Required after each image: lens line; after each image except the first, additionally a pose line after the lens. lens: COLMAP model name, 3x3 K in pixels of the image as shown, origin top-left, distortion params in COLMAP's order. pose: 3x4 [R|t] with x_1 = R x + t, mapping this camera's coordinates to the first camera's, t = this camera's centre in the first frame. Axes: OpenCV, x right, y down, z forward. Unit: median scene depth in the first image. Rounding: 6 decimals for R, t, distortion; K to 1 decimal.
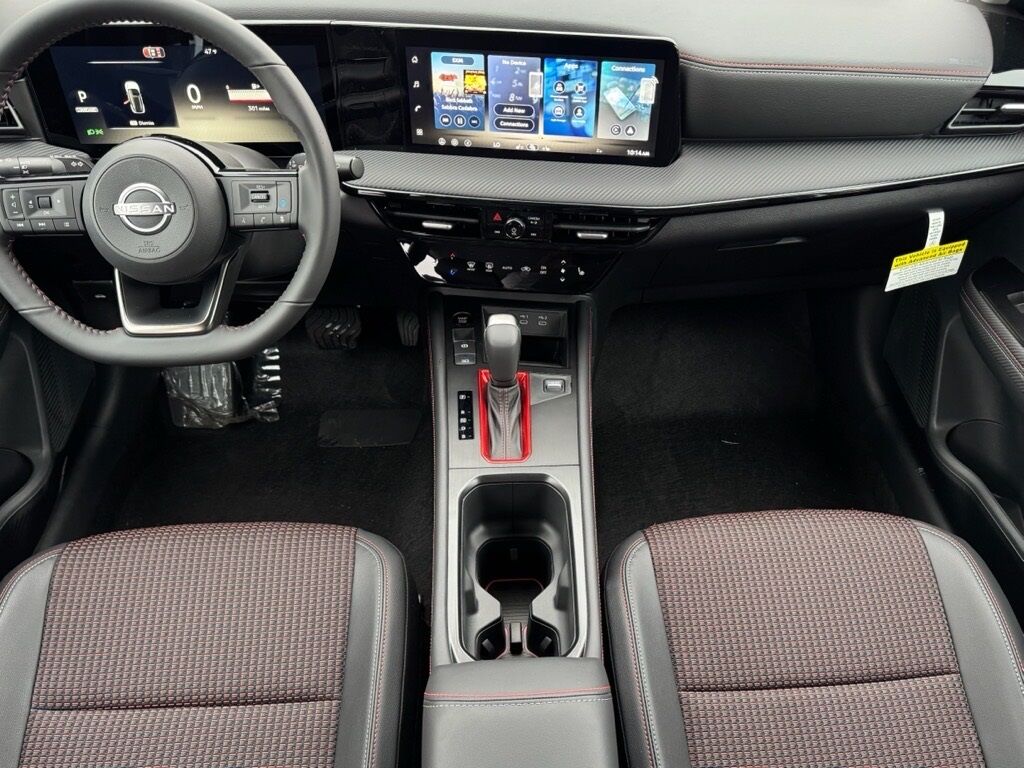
lens RADIAL K [[719.8, 0, 512.0], [0, 719.8, 384.0], [0, 0, 1]] dist [-0.005768, -0.004563]
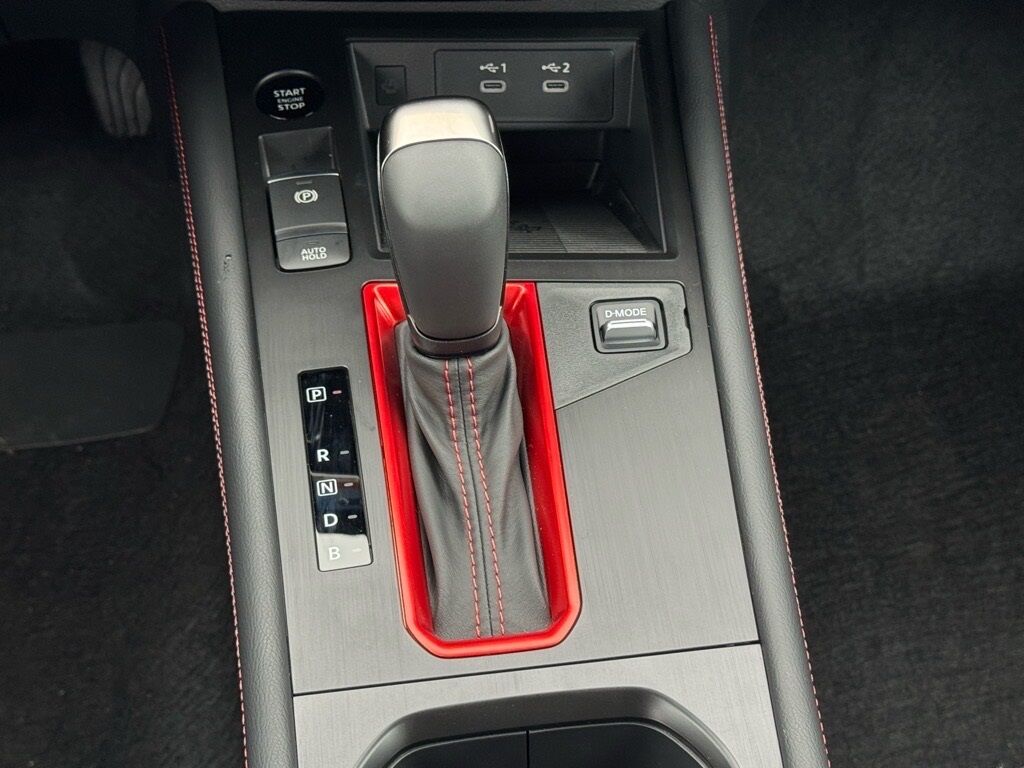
lens RADIAL K [[1900.9, 0, 512.0], [0, 1900.9, 384.0], [0, 0, 1]] dist [0.059821, 0.098391]
pose [[0.996440, -0.075026, 0.038459, -0.010300], [0.070016, 0.990515, 0.118227, -0.036245], [-0.046965, -0.115113, 0.992242, 0.126878]]
